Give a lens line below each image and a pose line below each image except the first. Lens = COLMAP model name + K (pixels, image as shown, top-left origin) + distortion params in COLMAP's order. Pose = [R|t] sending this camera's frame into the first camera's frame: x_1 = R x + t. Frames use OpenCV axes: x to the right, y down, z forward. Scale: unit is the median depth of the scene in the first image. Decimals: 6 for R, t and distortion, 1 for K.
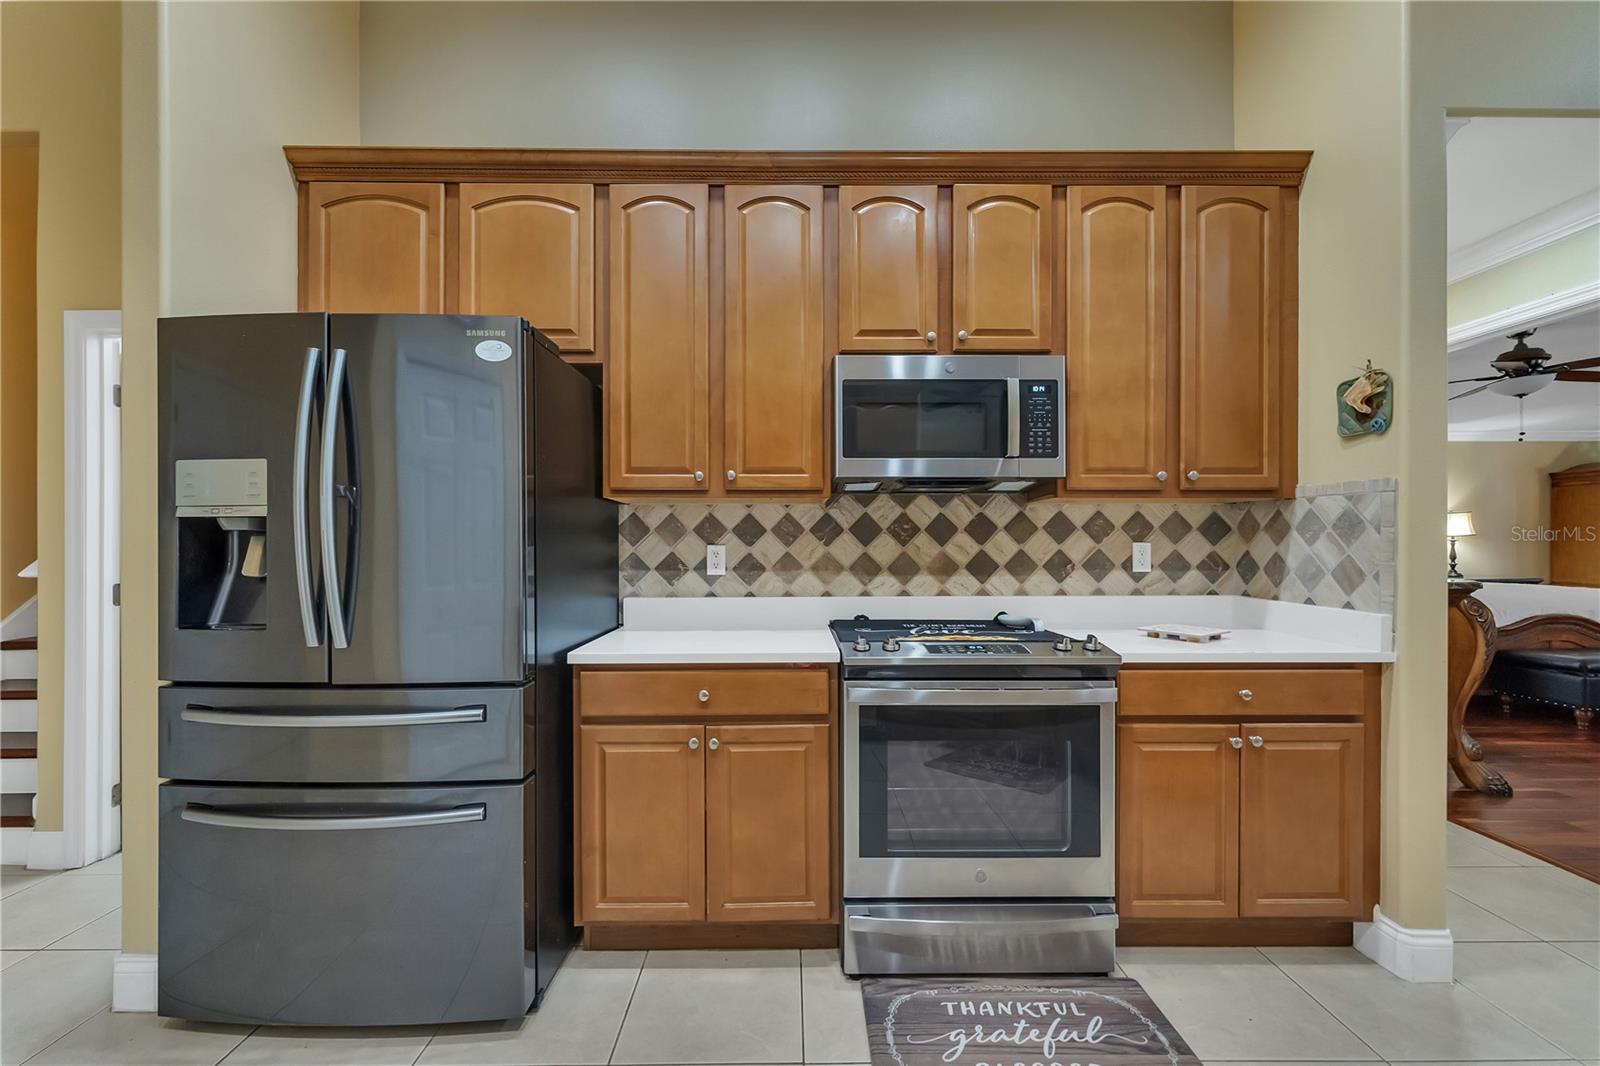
lens RADIAL K [[652.0, 0, 794.8], [0, 652.0, 544.8], [0, 0, 1]] dist [0.001766, 0.000489]
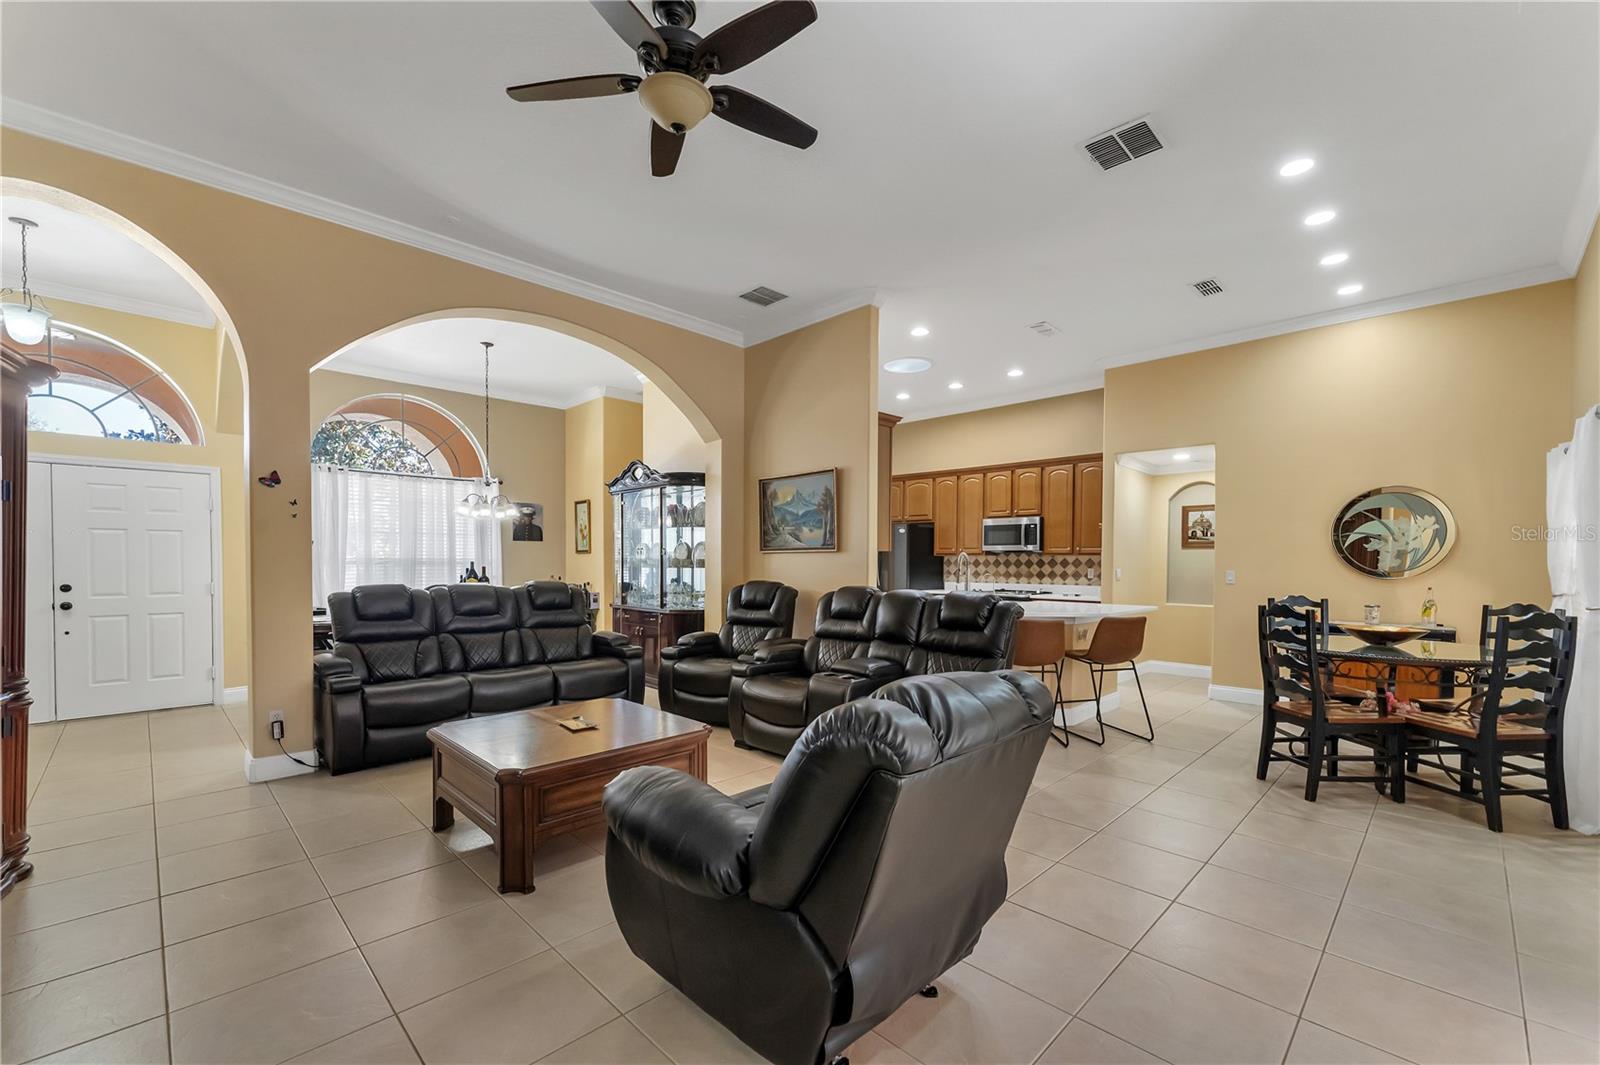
lens RADIAL K [[658.3, 0, 801.6], [0, 658.3, 581.9], [0, 0, 1]] dist [0.000824, 0.000092]
pose [[0.705925, 0.026745, -0.707781, 1.767454], [-0.007422, 0.999511, 0.030366, -0.024166], [0.708247, -0.016183, 0.705779, -2.154638]]
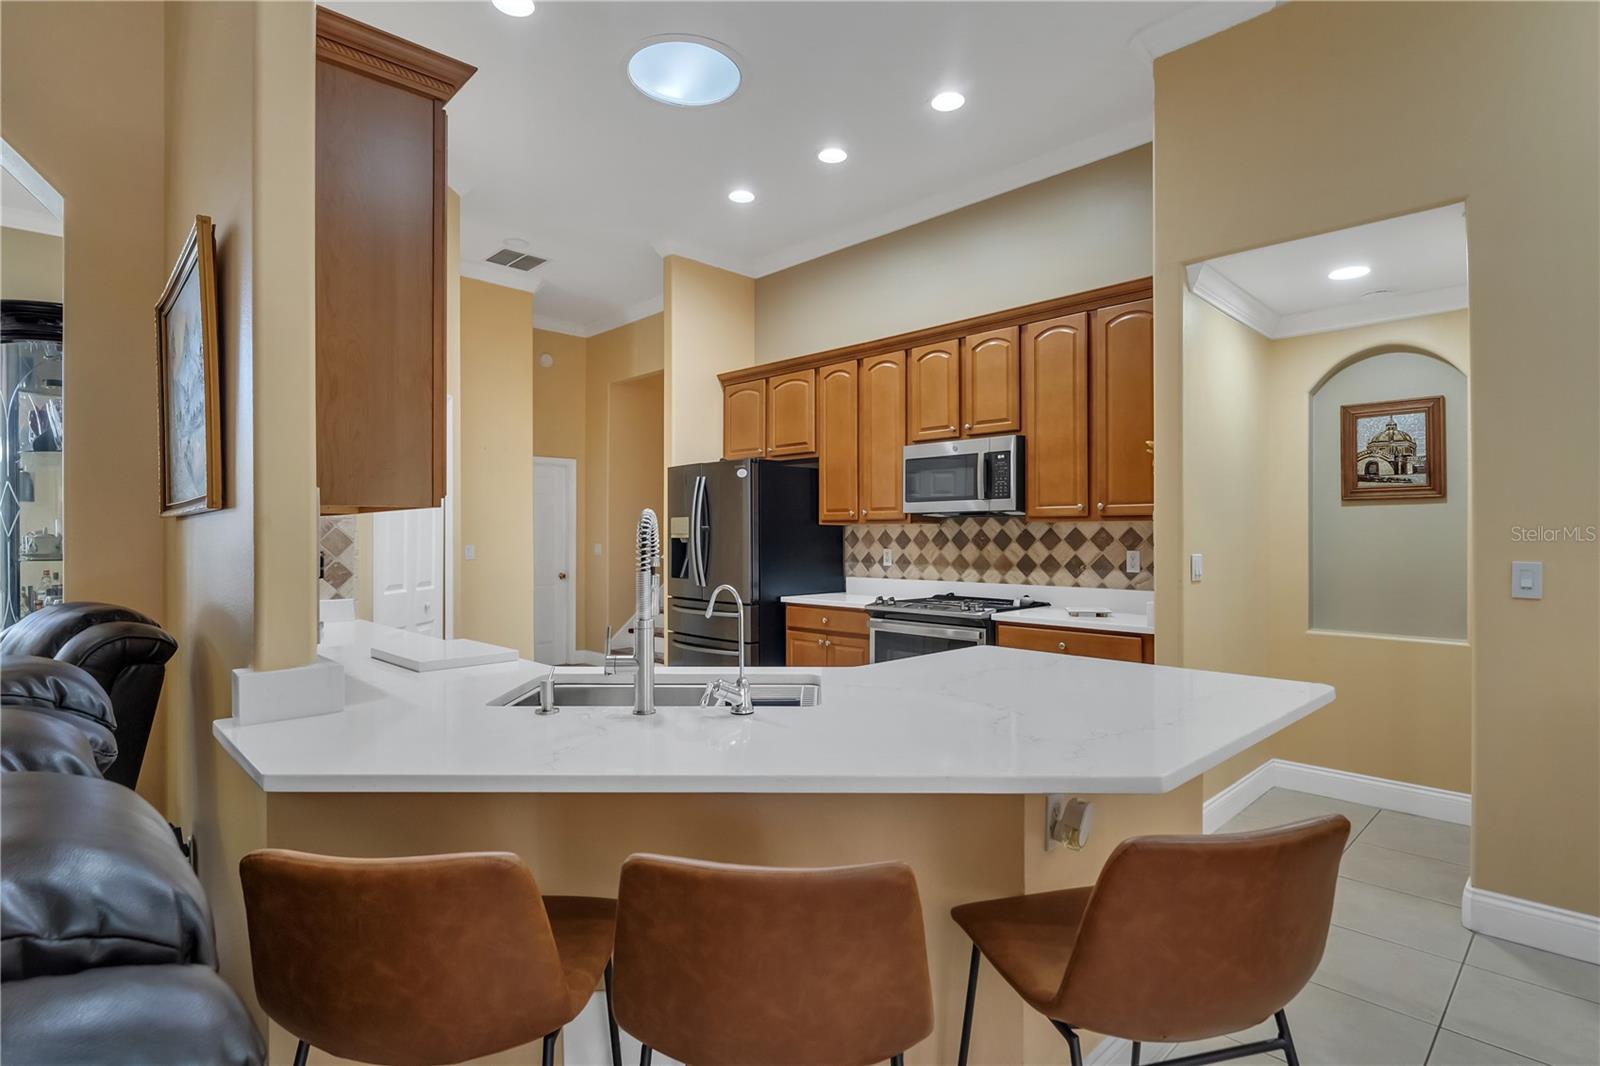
lens RADIAL K [[790.8, 0, 799.2], [0, 790.8, 536.8], [0, 0, 1]] dist [-0.002017, -0.000691]
pose [[0.695052, 0.001591, -0.718958, 1.227726], [-0.001071, 0.999999, 0.001177, -0.033247], [0.718959, -0.000047, 0.695052, -0.632167]]
